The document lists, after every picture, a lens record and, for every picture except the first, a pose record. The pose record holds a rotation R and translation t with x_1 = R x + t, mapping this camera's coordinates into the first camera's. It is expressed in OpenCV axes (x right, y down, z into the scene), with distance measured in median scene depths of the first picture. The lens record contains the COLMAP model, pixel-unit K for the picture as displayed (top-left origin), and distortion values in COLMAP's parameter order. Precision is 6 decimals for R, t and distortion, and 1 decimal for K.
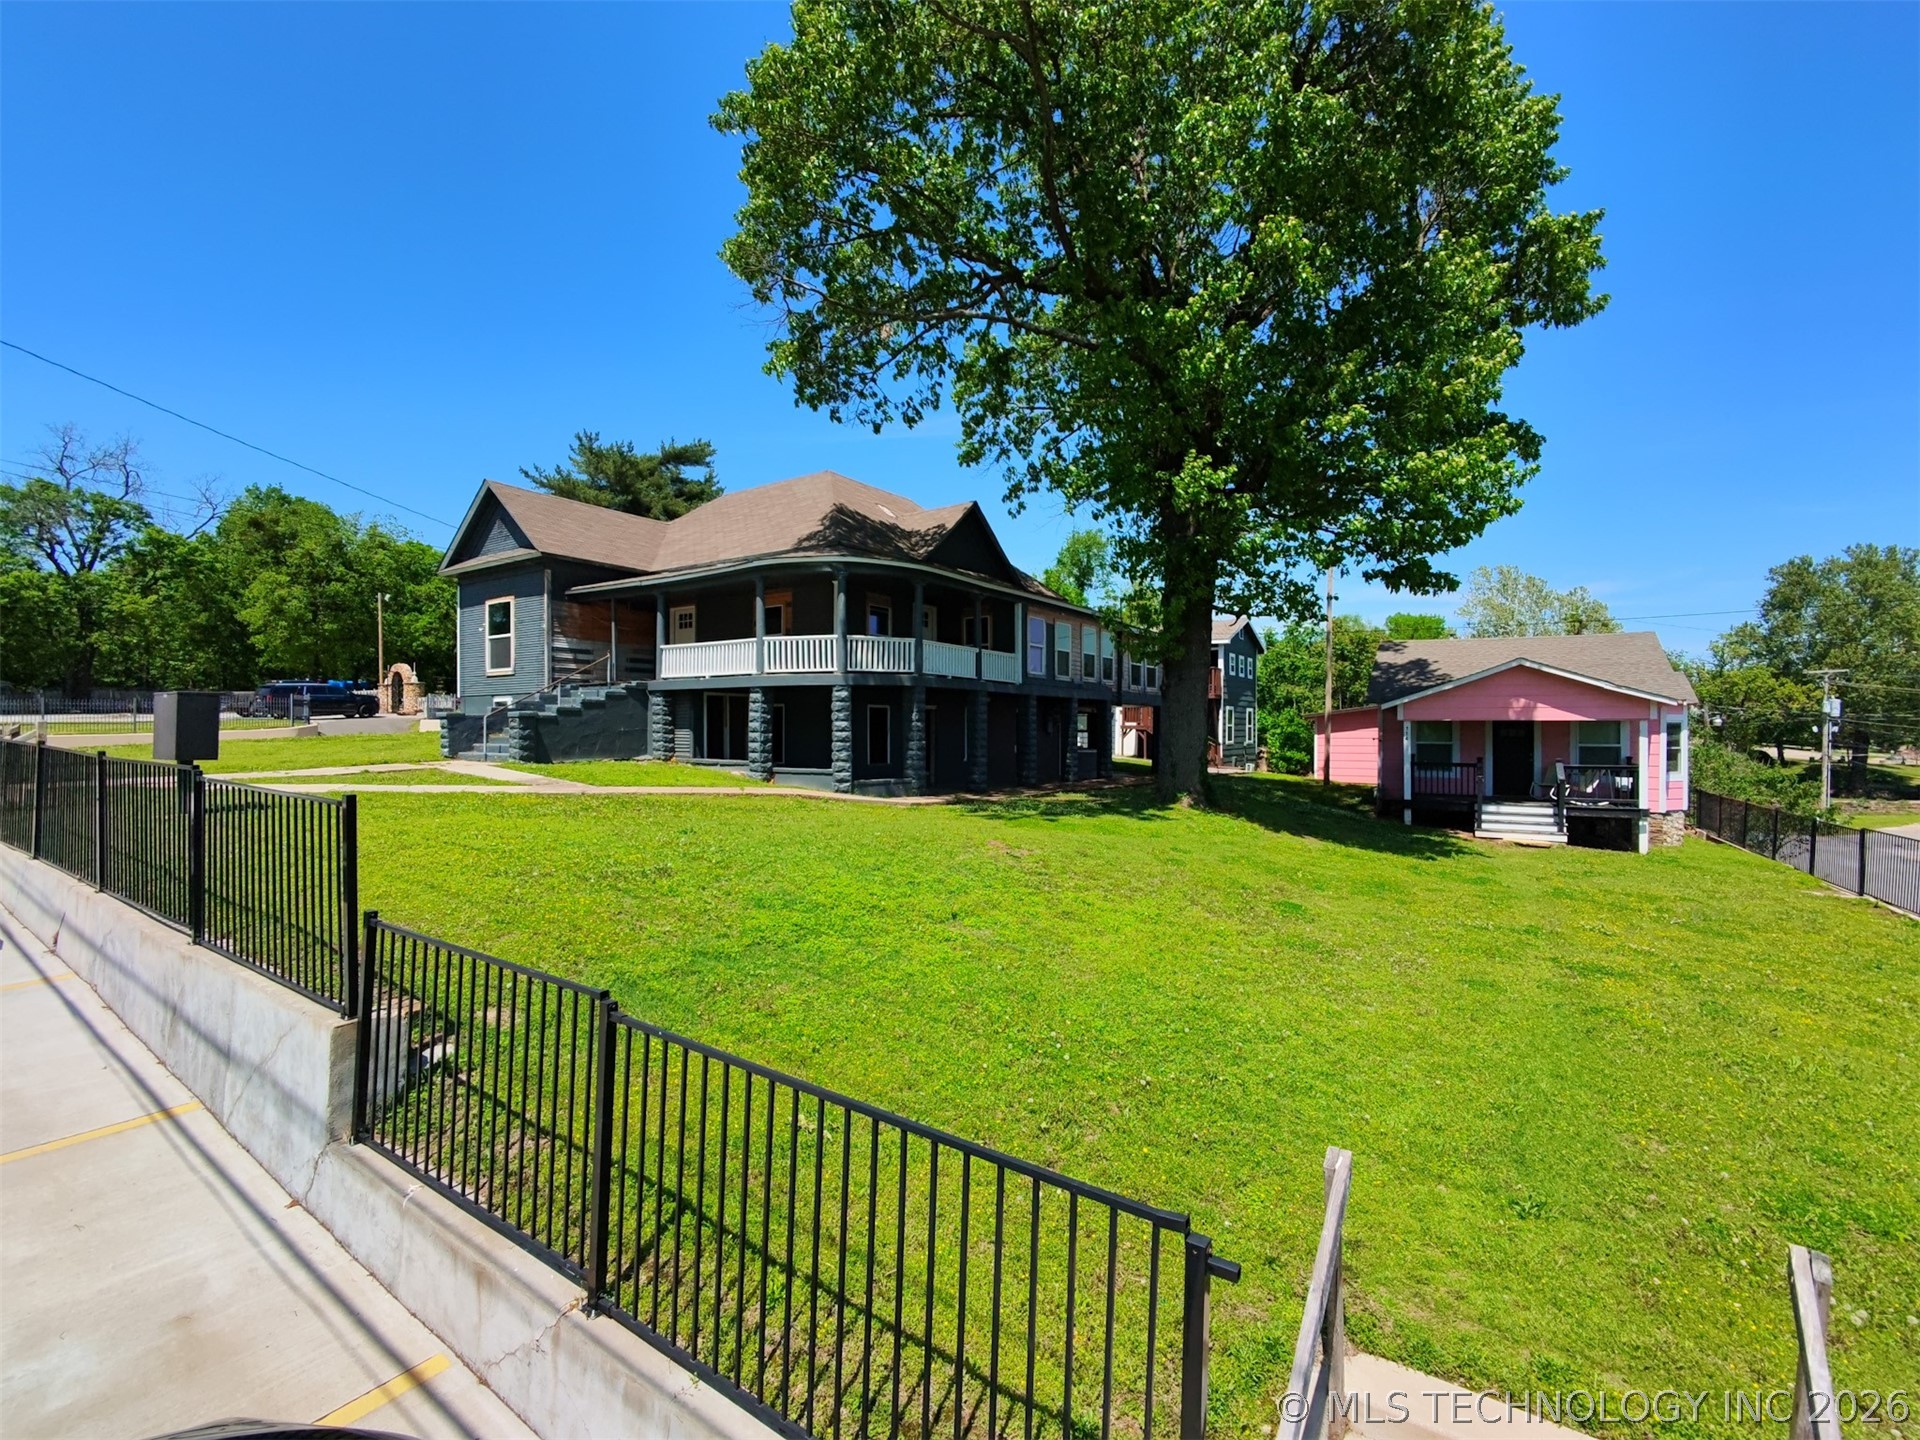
lens RADIAL K [[865.3, 0, 977.2], [0, 865.3, 725.6], [0, 0, 1]] dist [0.003109, -0.006473]
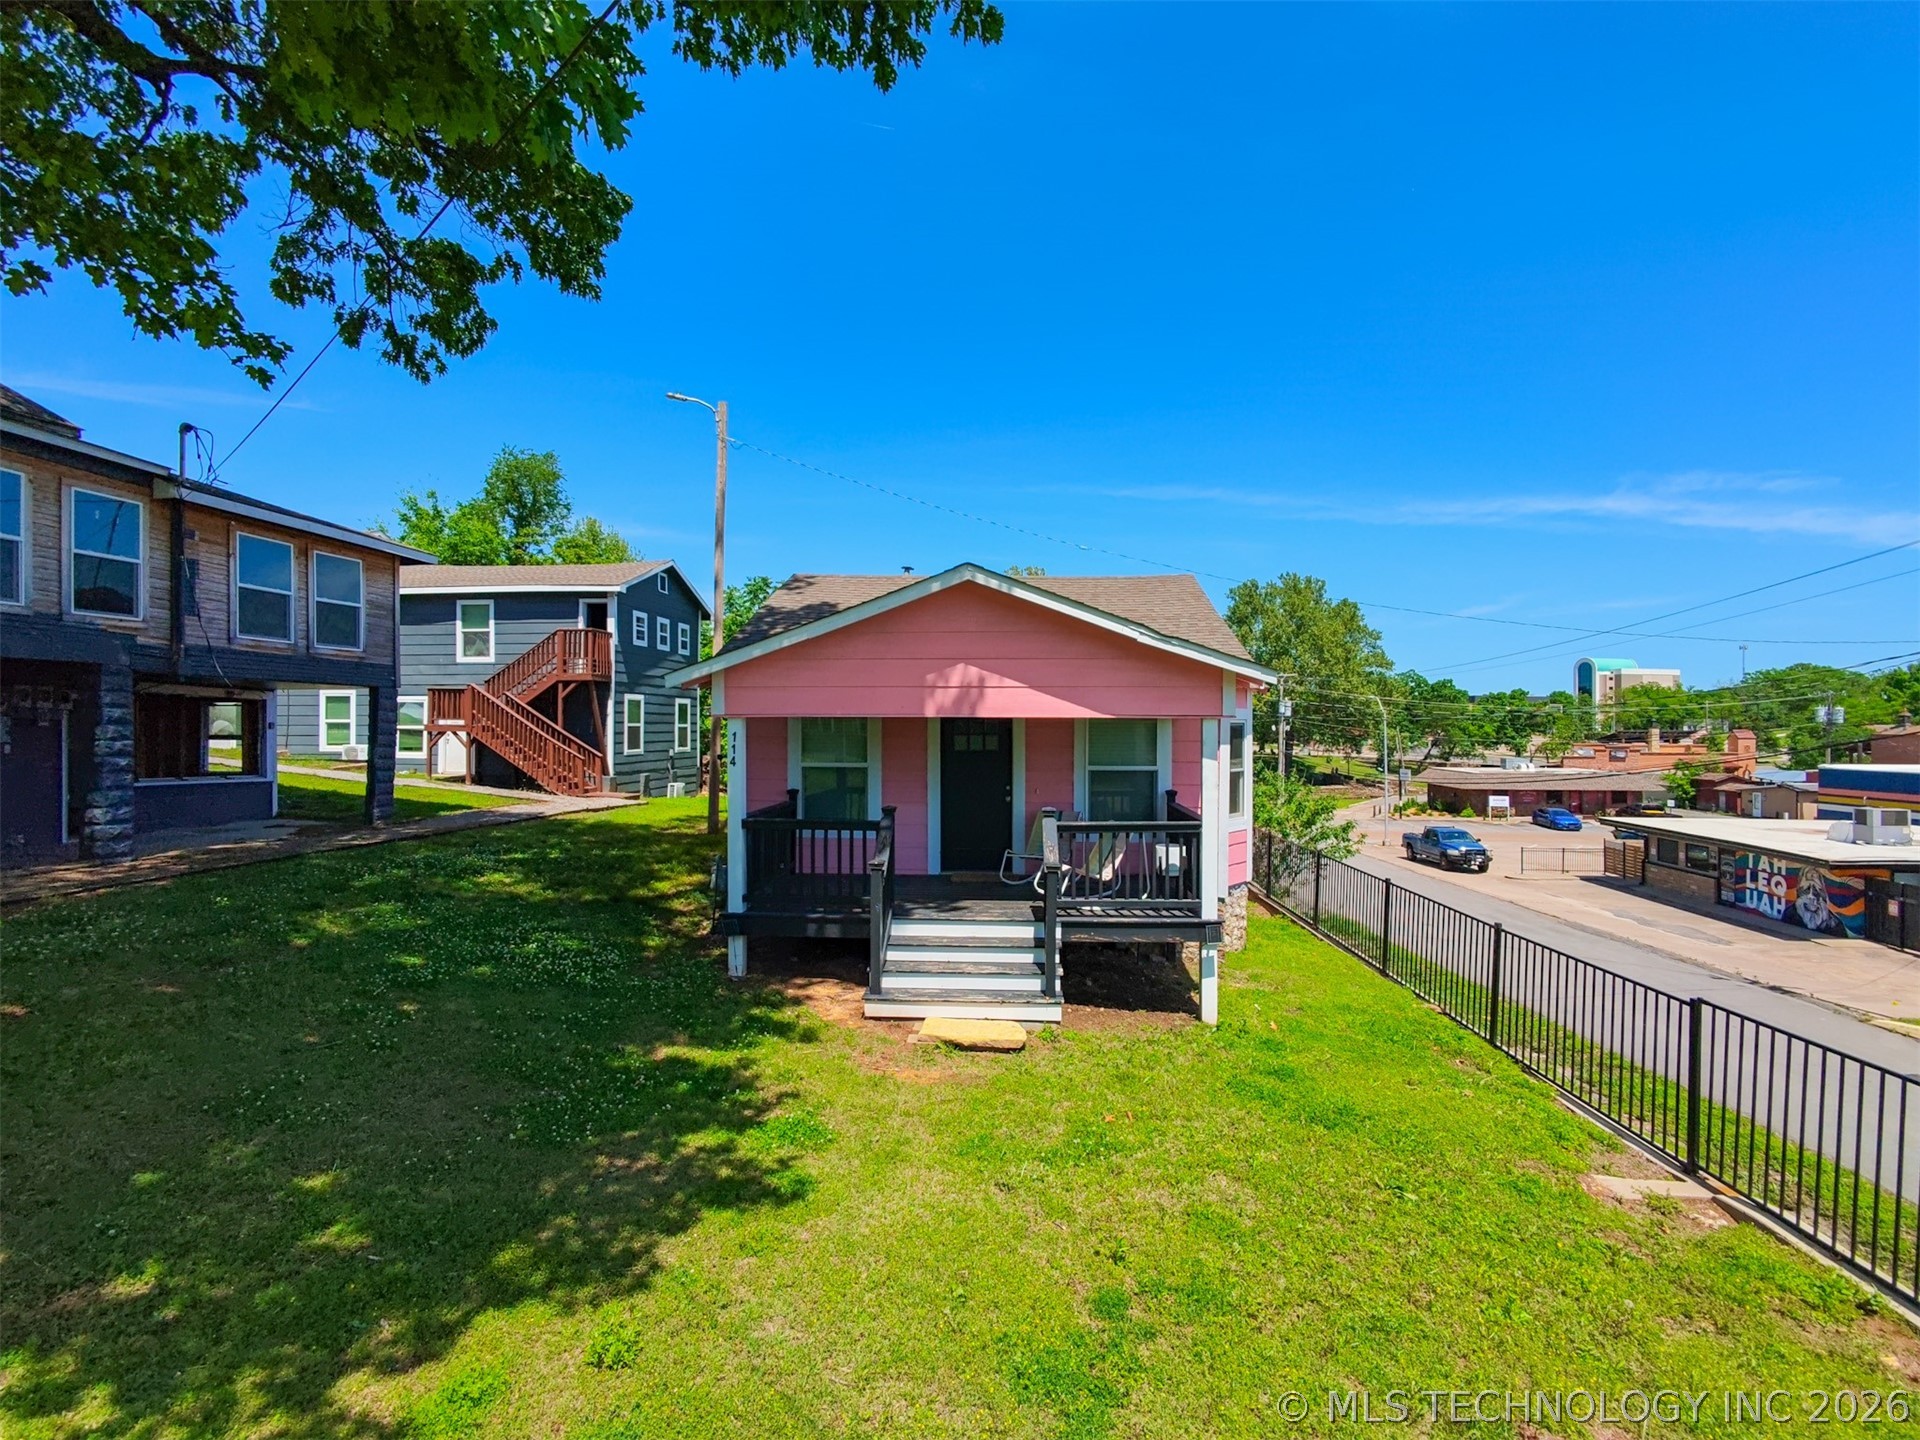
lens RADIAL K [[873.2, 0, 974.5], [0, 873.2, 725.0], [0, 0, 1]] dist [0.007369, -0.008891]
pose [[0.890847, -0.000007, 0.454304, 0.368429], [-0.001377, 0.999995, 0.002714, -0.003400], [-0.454302, -0.003043, 0.890843, 0.524293]]
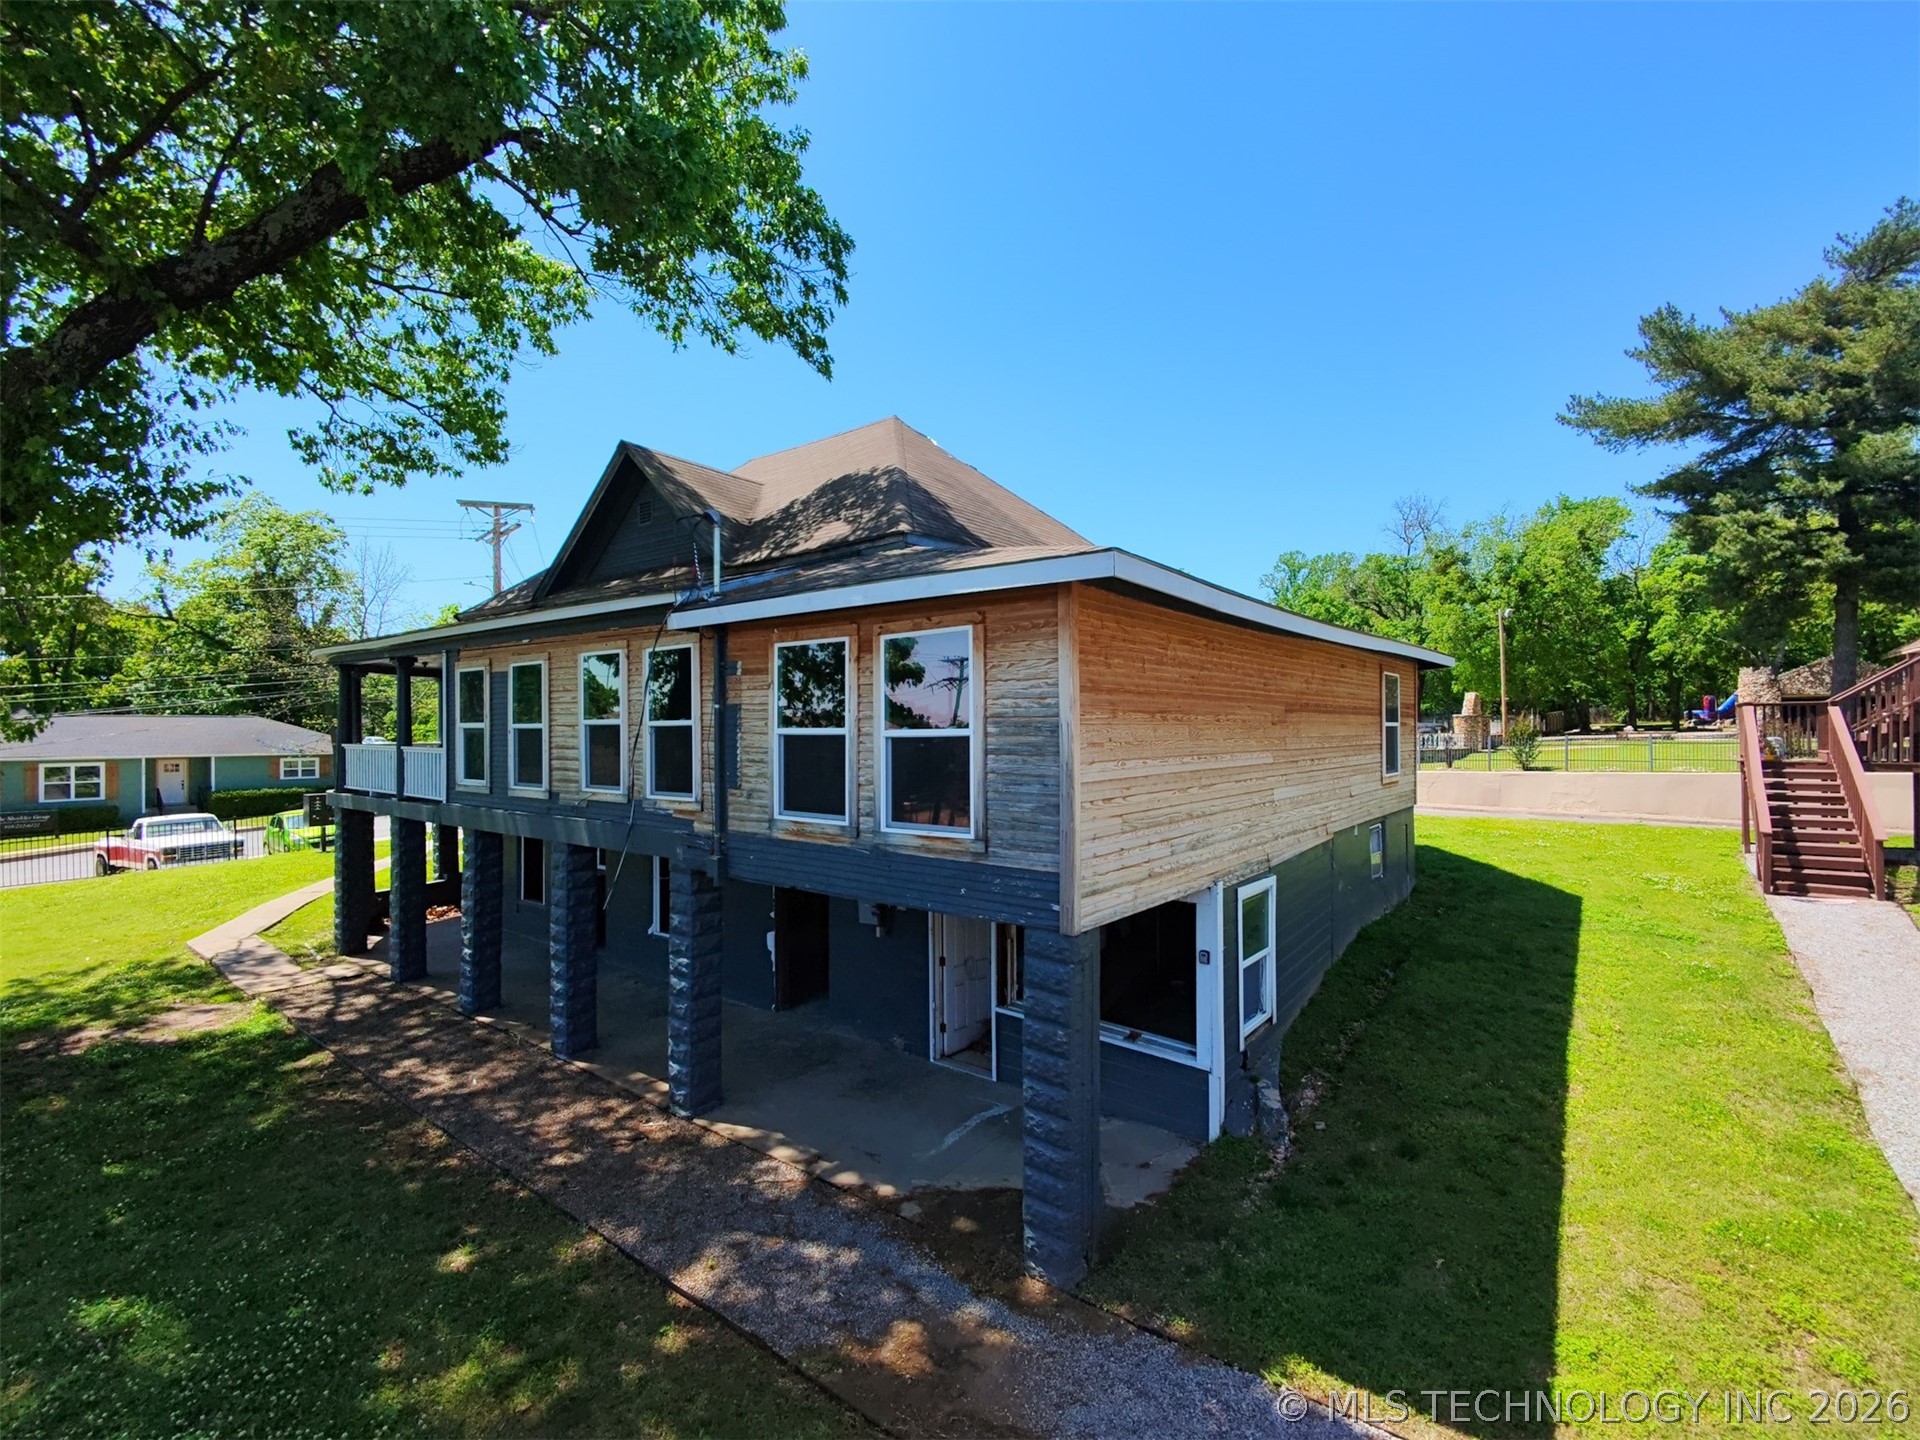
lens RADIAL K [[865.3, 0, 977.2], [0, 865.3, 725.6], [0, 0, 1]] dist [0.003109, -0.006473]
pose [[-0.061348, -0.003944, -0.998109, 0.524466], [0.008568, 0.999953, -0.004478, -0.086535], [0.998080, -0.008827, -0.061311, 1.293516]]
